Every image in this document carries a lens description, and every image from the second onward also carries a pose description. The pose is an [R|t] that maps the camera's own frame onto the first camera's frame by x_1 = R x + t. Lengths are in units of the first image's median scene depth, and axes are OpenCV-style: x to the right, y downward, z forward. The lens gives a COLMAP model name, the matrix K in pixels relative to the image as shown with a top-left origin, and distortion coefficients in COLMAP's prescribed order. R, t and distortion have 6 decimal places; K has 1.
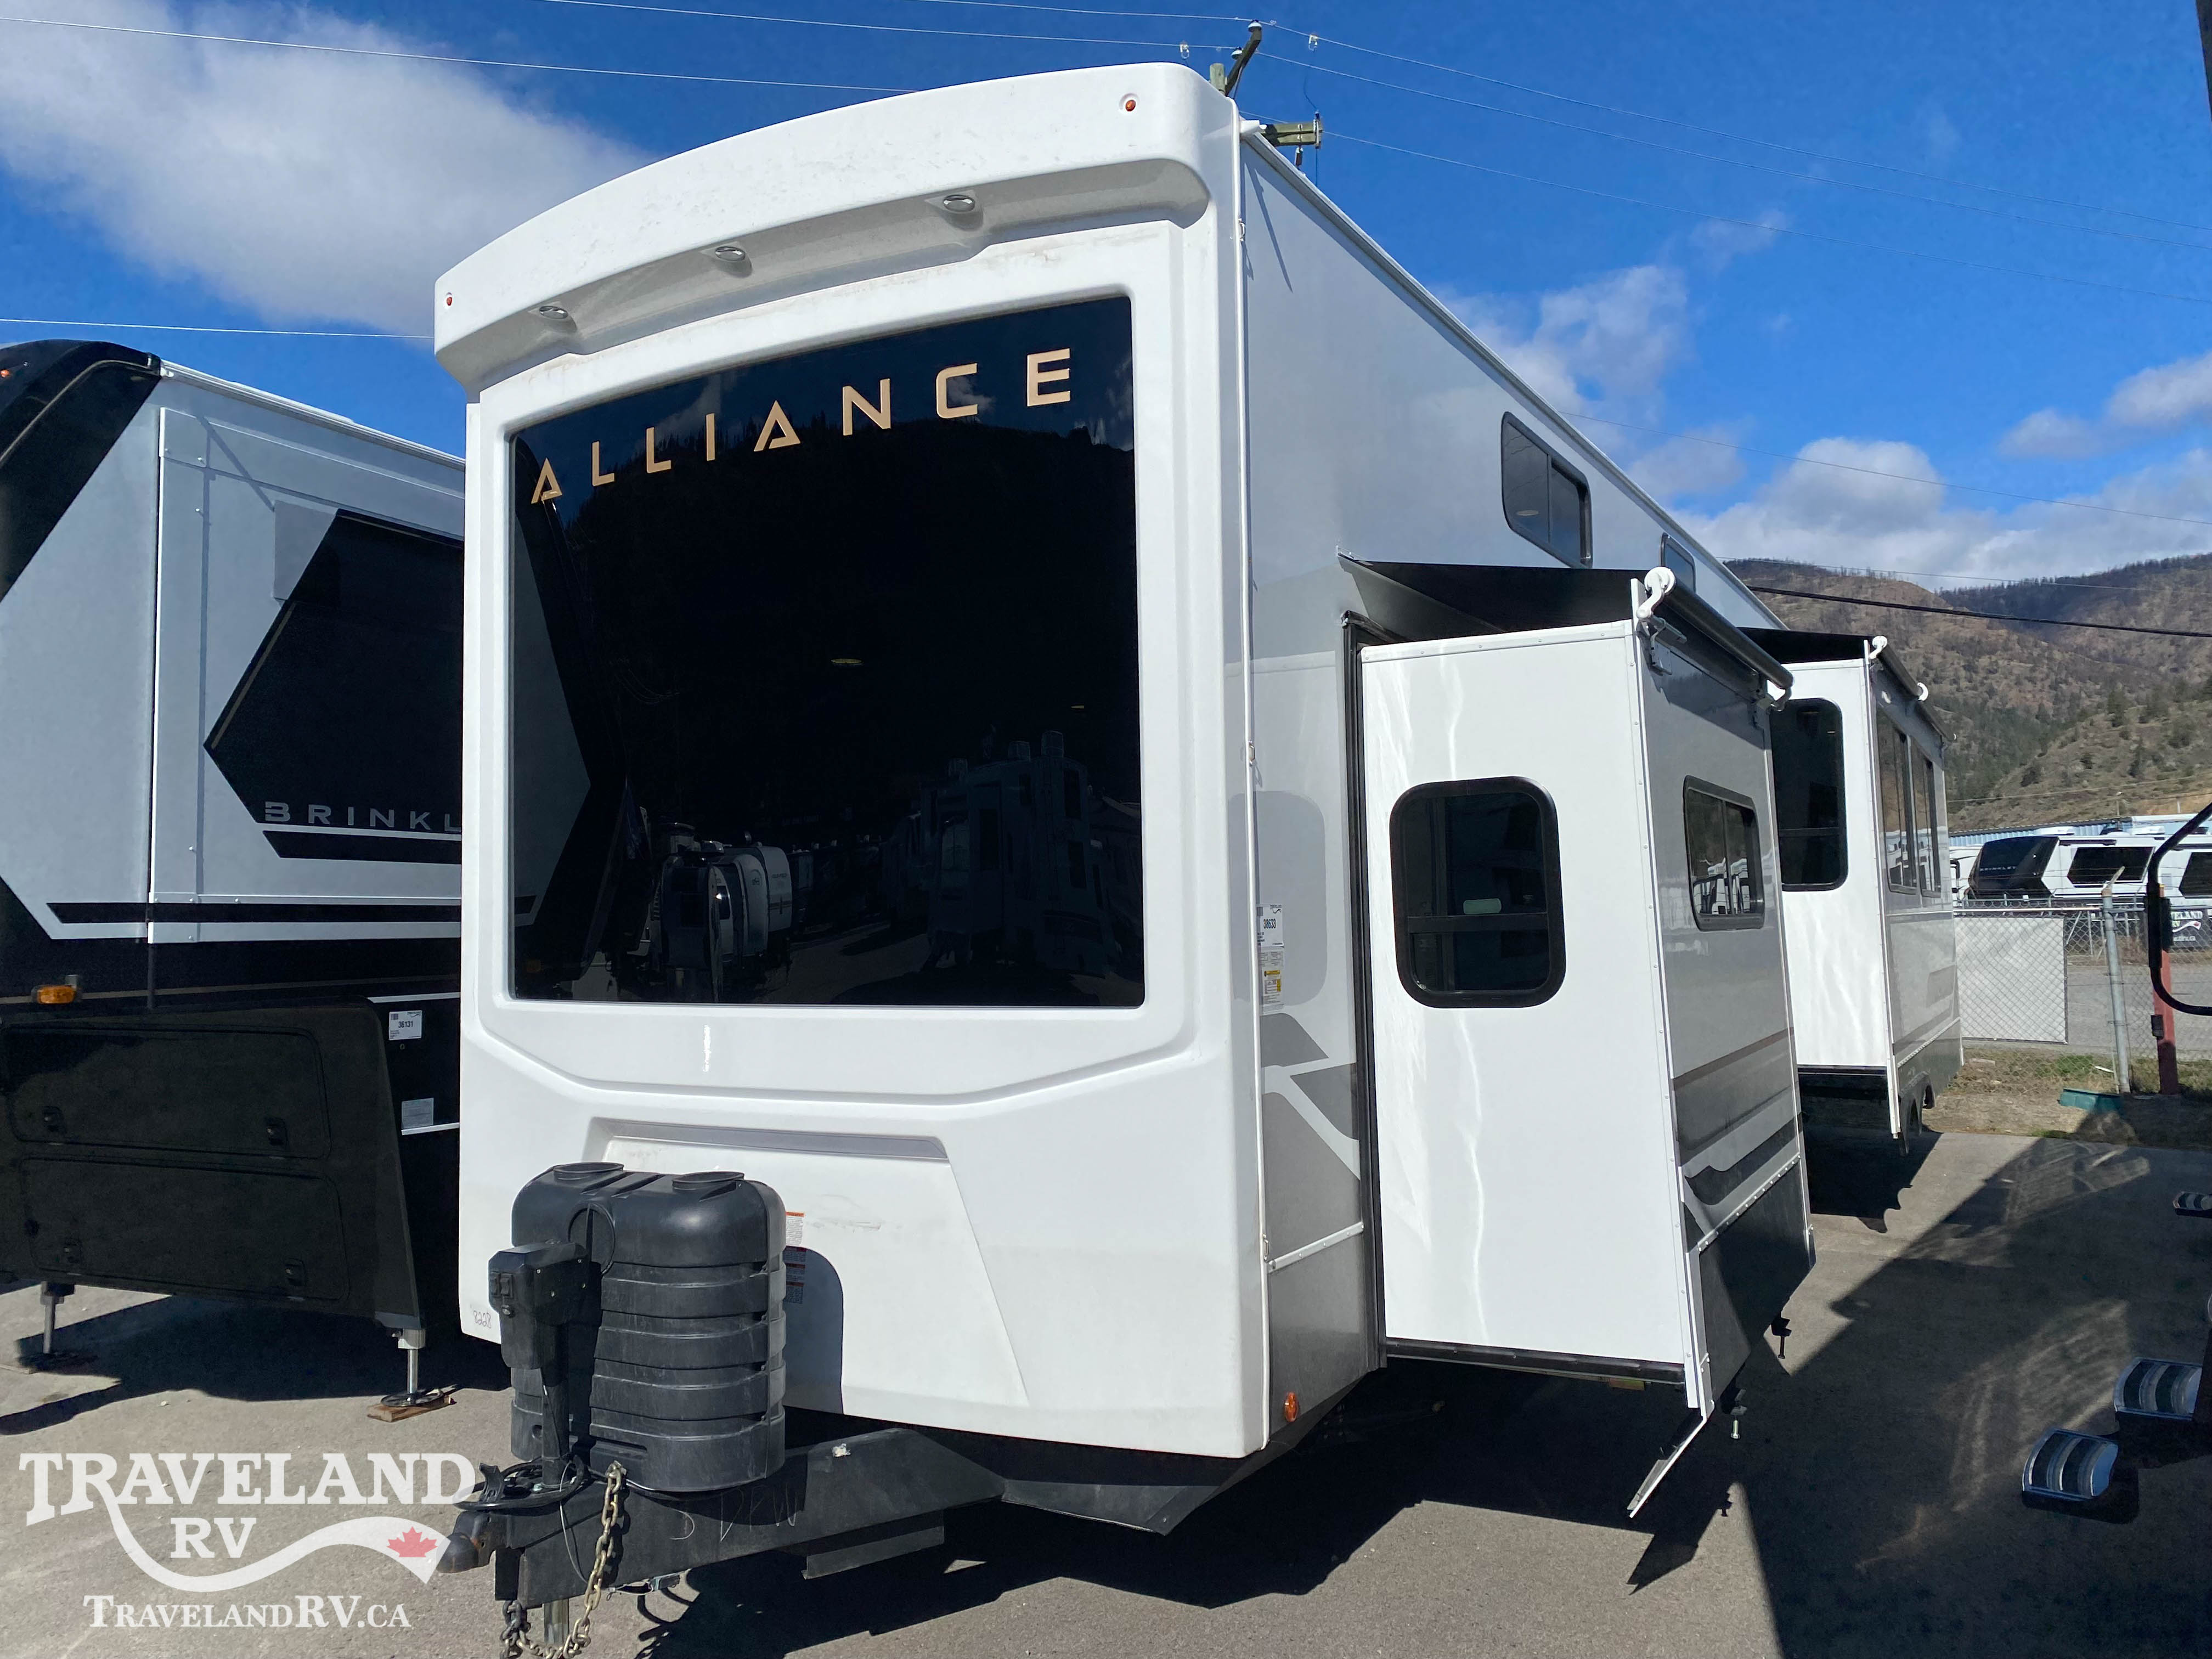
lens RADIAL K [[1702.5, 0, 1106.0], [0, 1702.5, 829.5], [0, 0, 1]] dist [-0.003981, -0.004462]
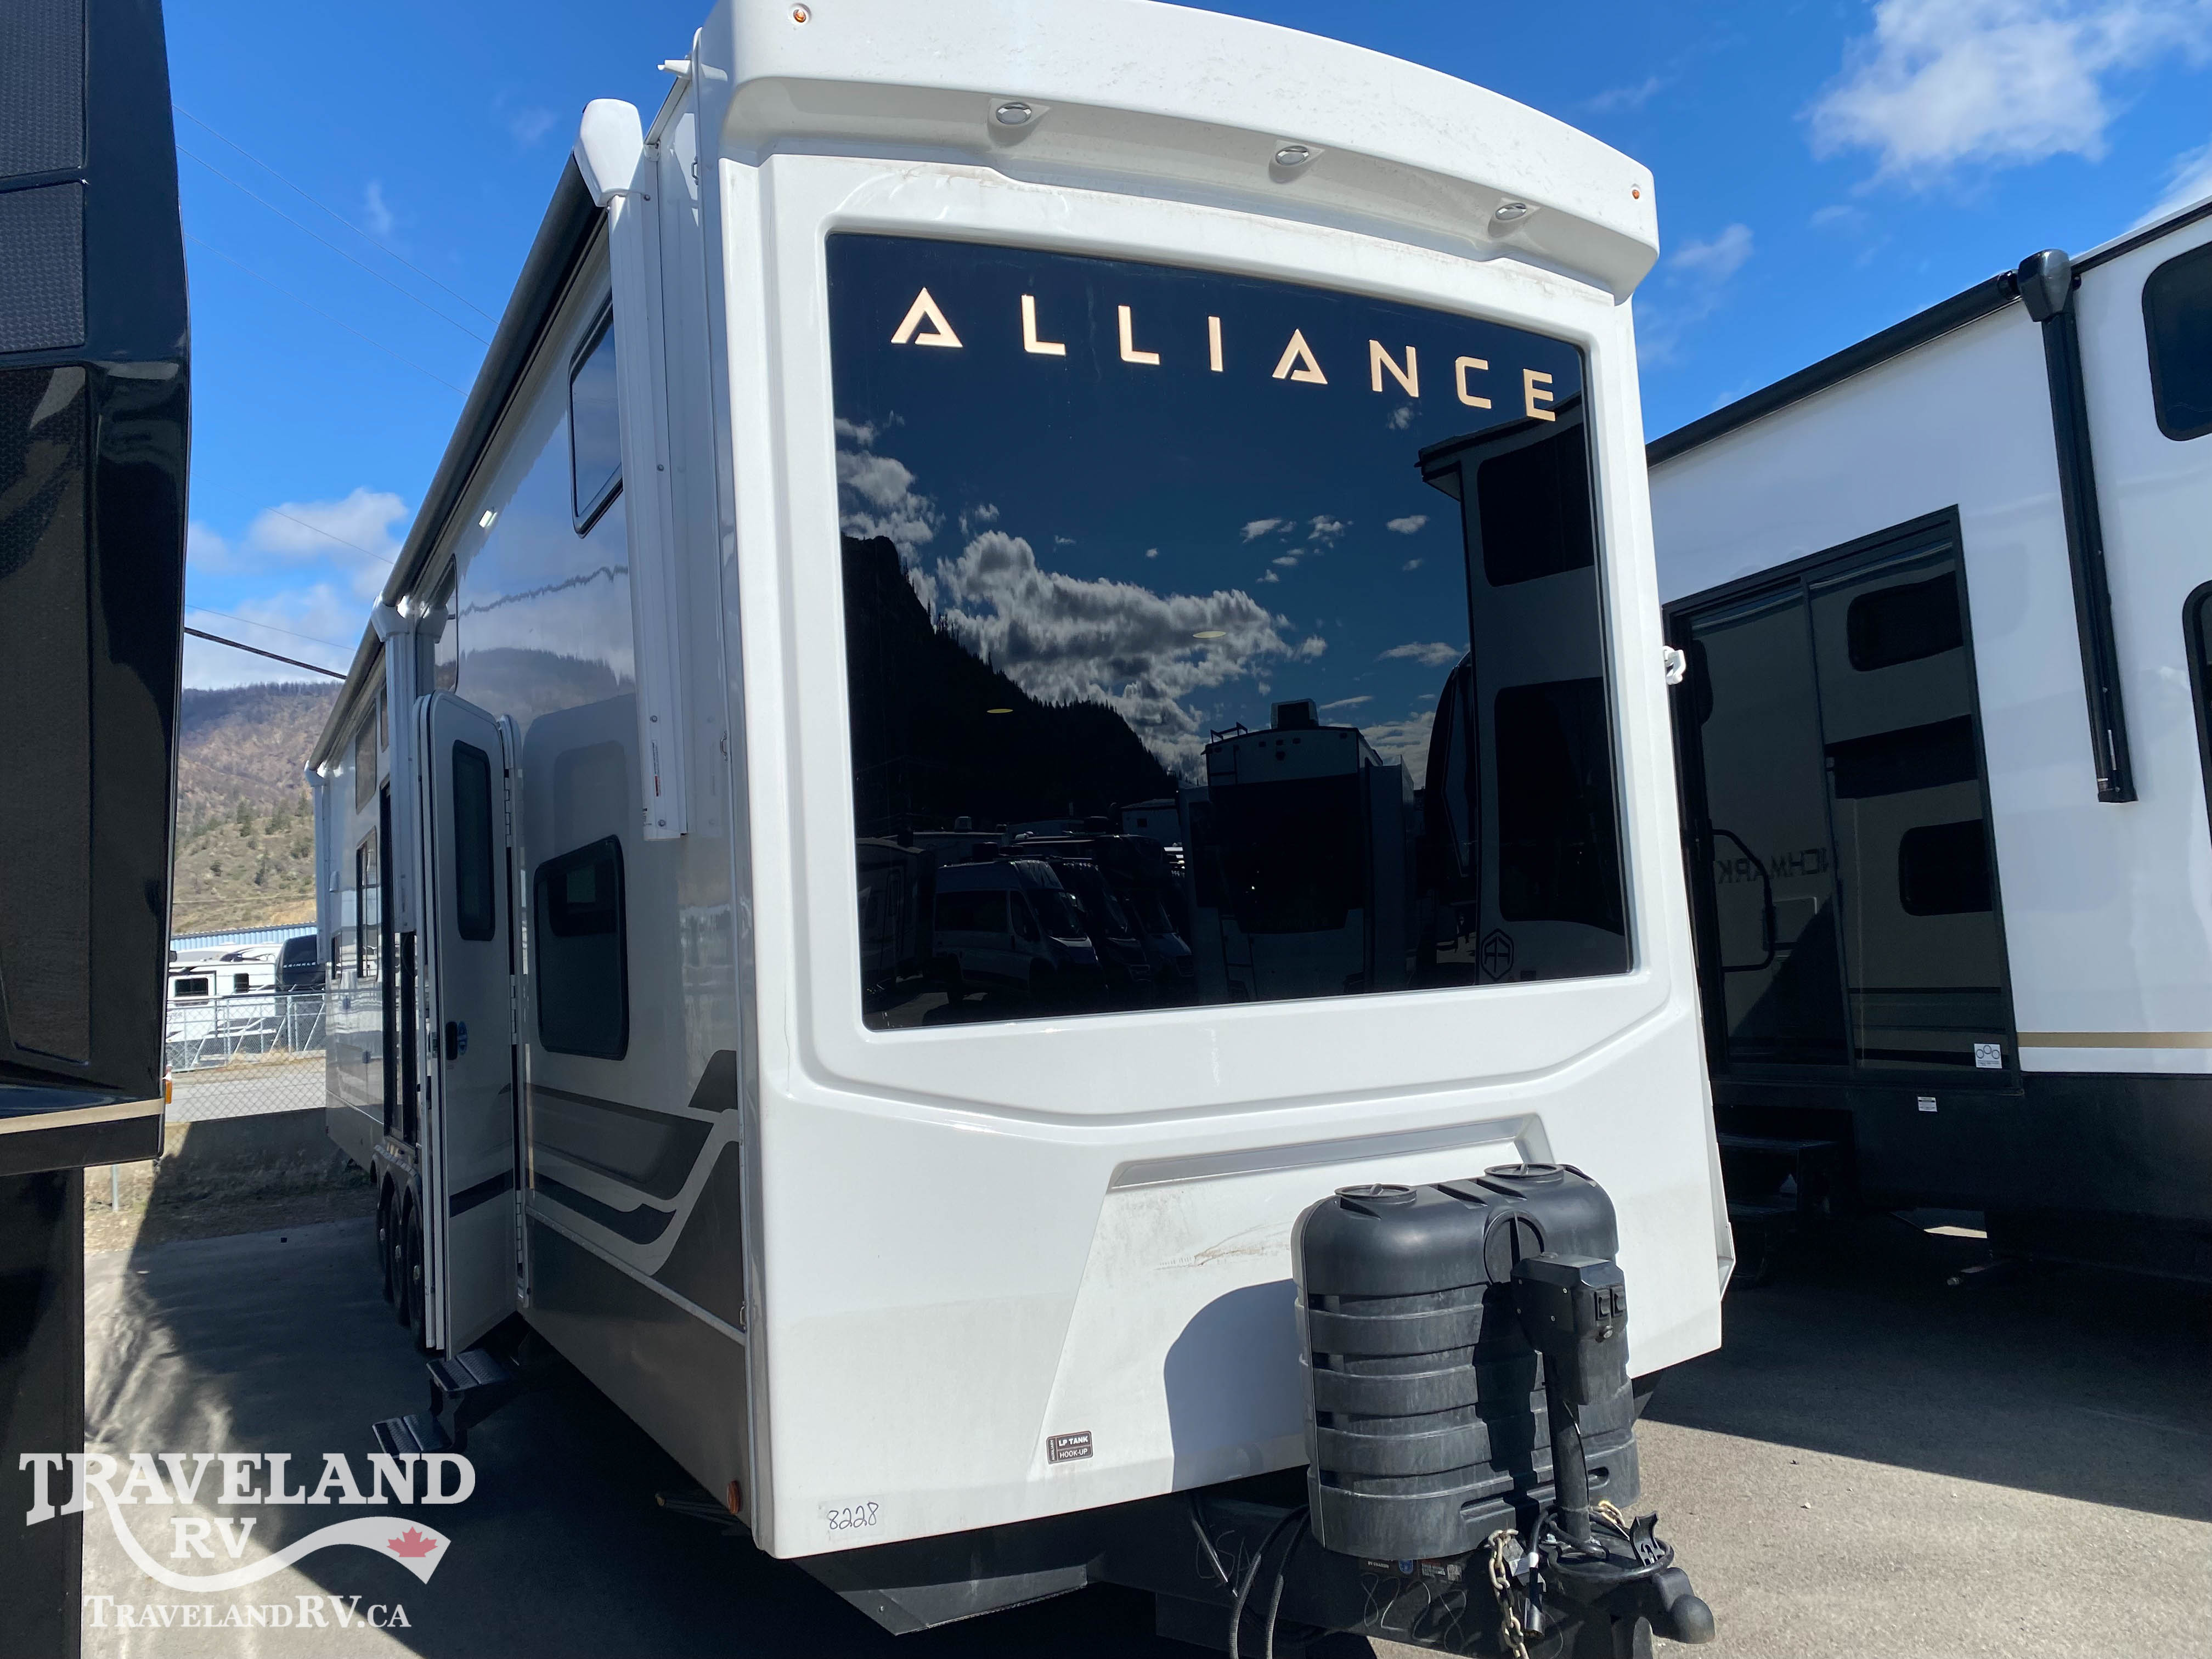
lens RADIAL K [[1696.7, 0, 1097.1], [0, 1696.7, 803.1], [0, 0, 1]] dist [0.006308, 0.000345]
pose [[0.533875, 0.052719, 0.843918, -1.007249], [0.009654, 0.997609, -0.068427, 0.061580], [-0.845508, 0.044679, 0.532090, 0.622953]]
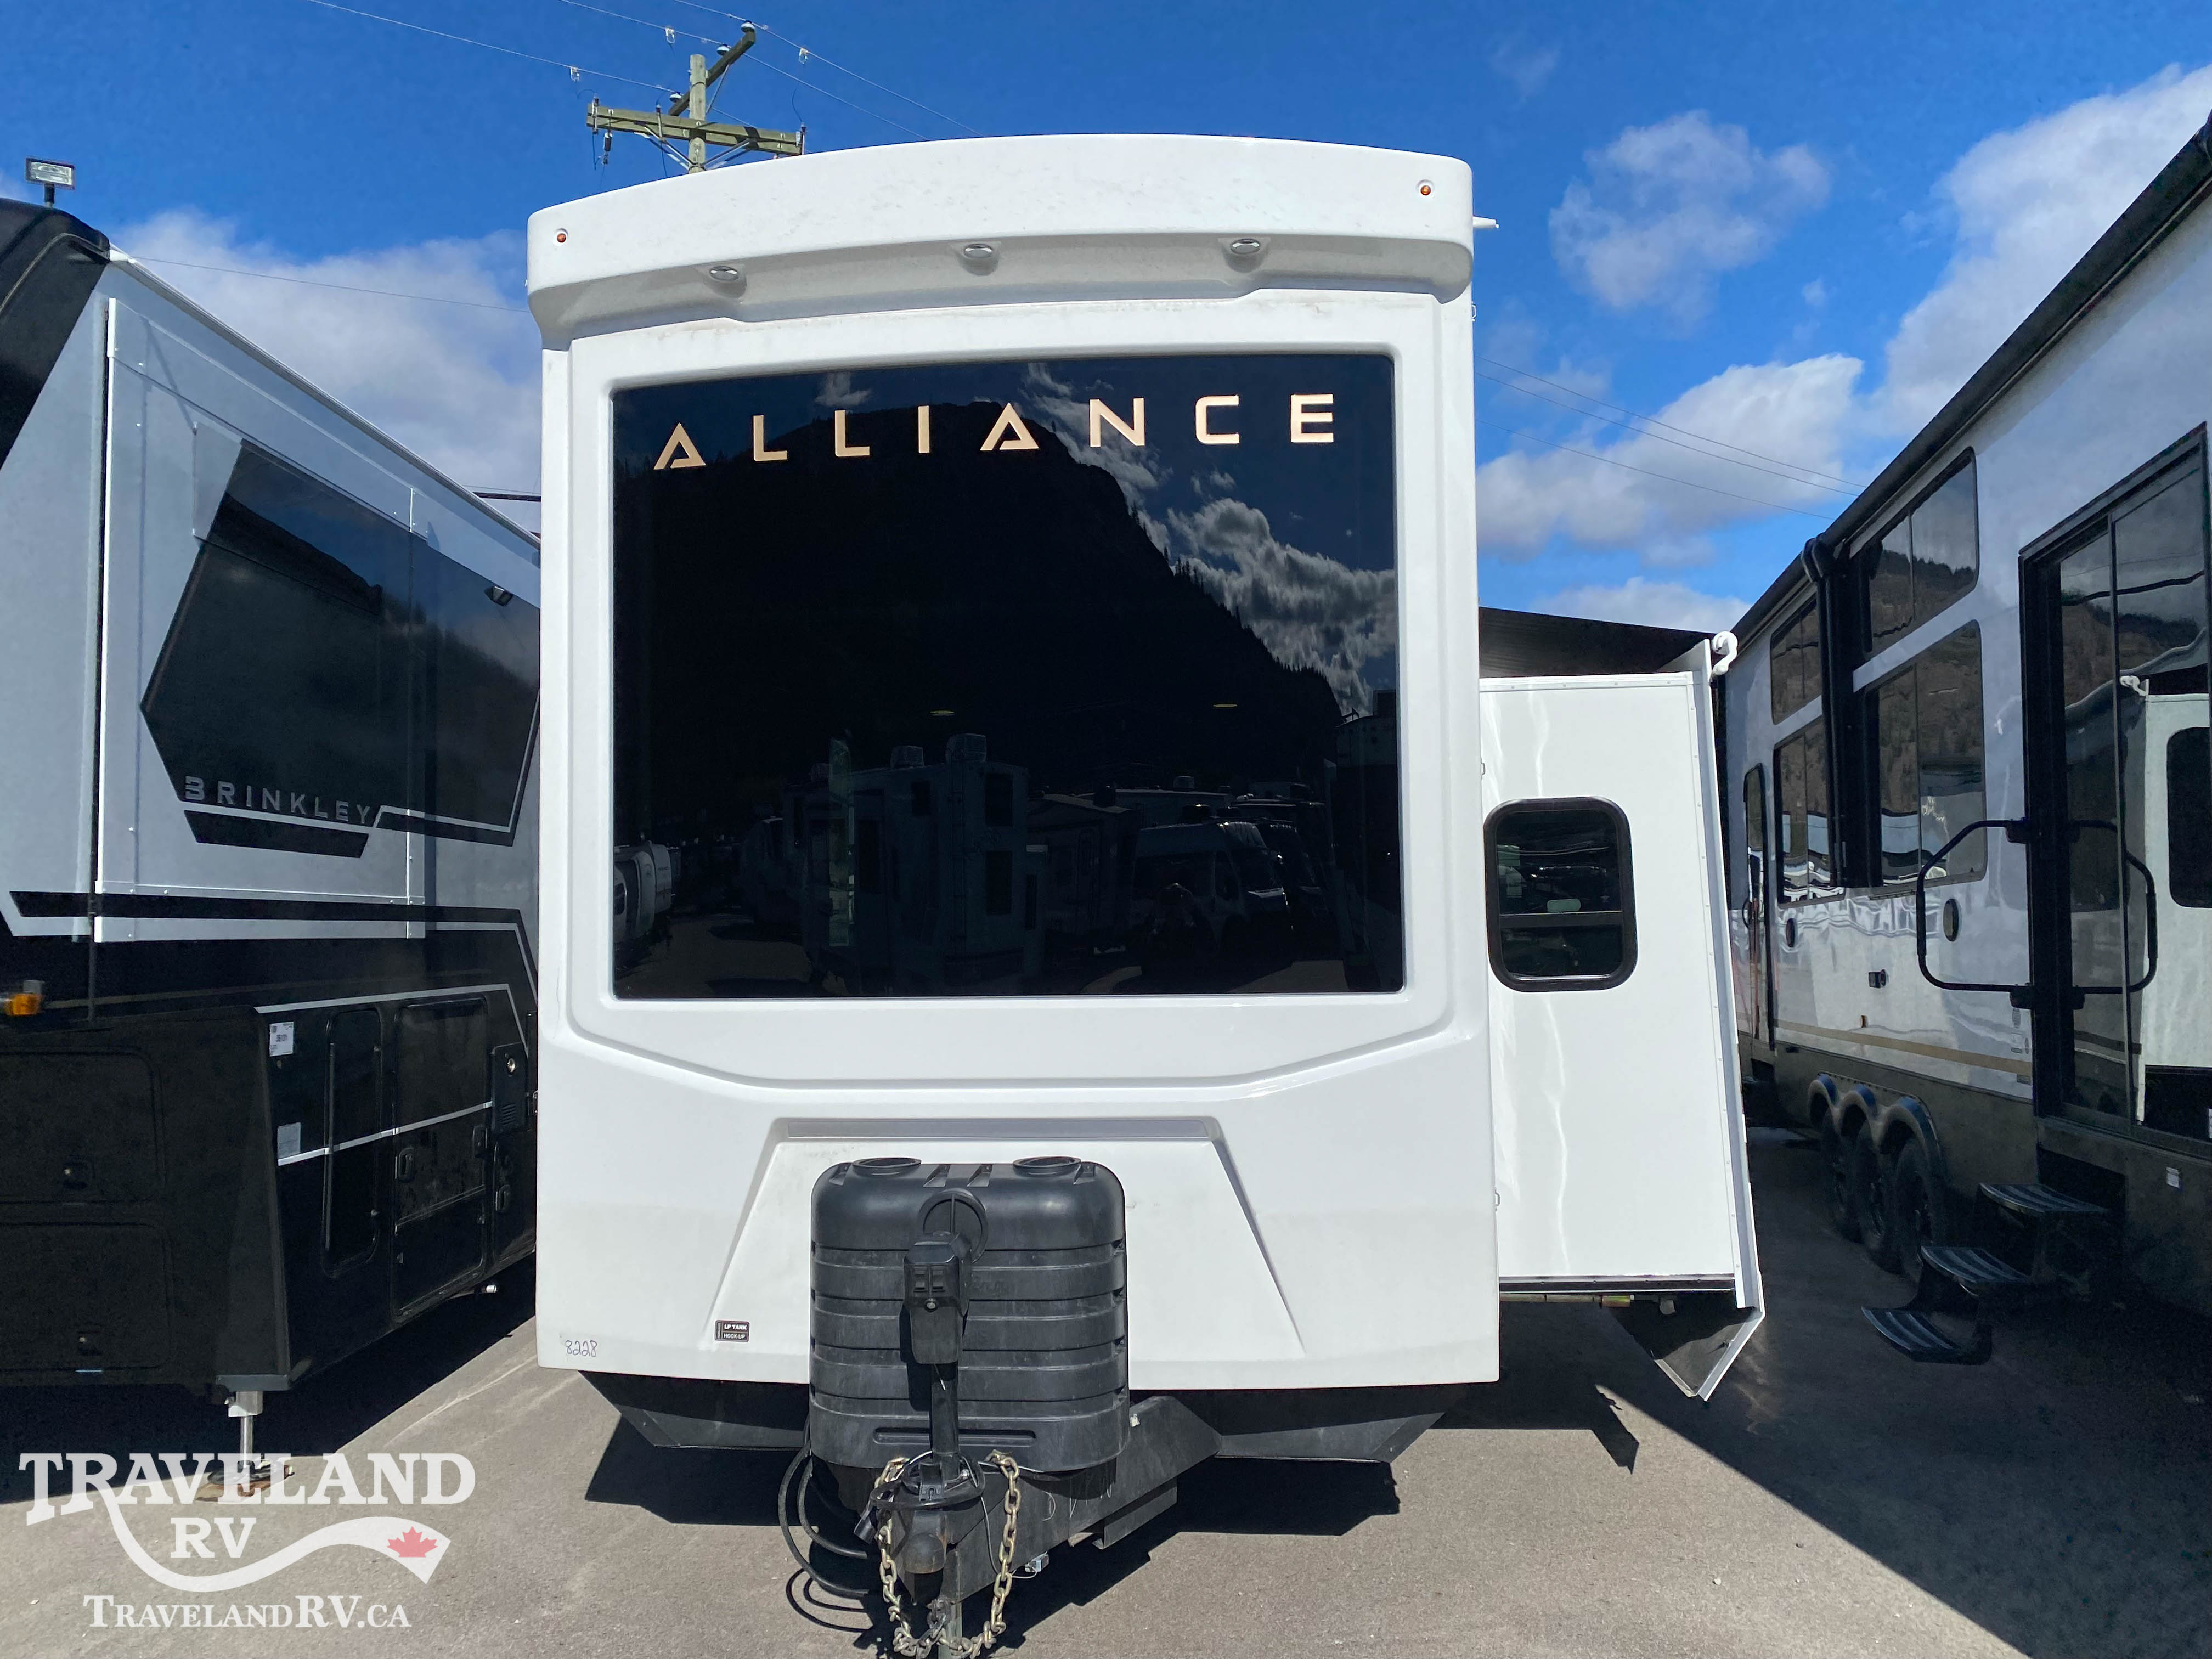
lens RADIAL K [[1697.9, 0, 1106.0], [0, 1697.9, 829.5], [0, 0, 1]] dist [0.010402, -0.000287]
pose [[0.913215, 0.024265, 0.406755, -0.550321], [-0.020985, 0.999701, -0.012523, 0.014824], [-0.406937, 0.002901, 0.913452, 0.049732]]
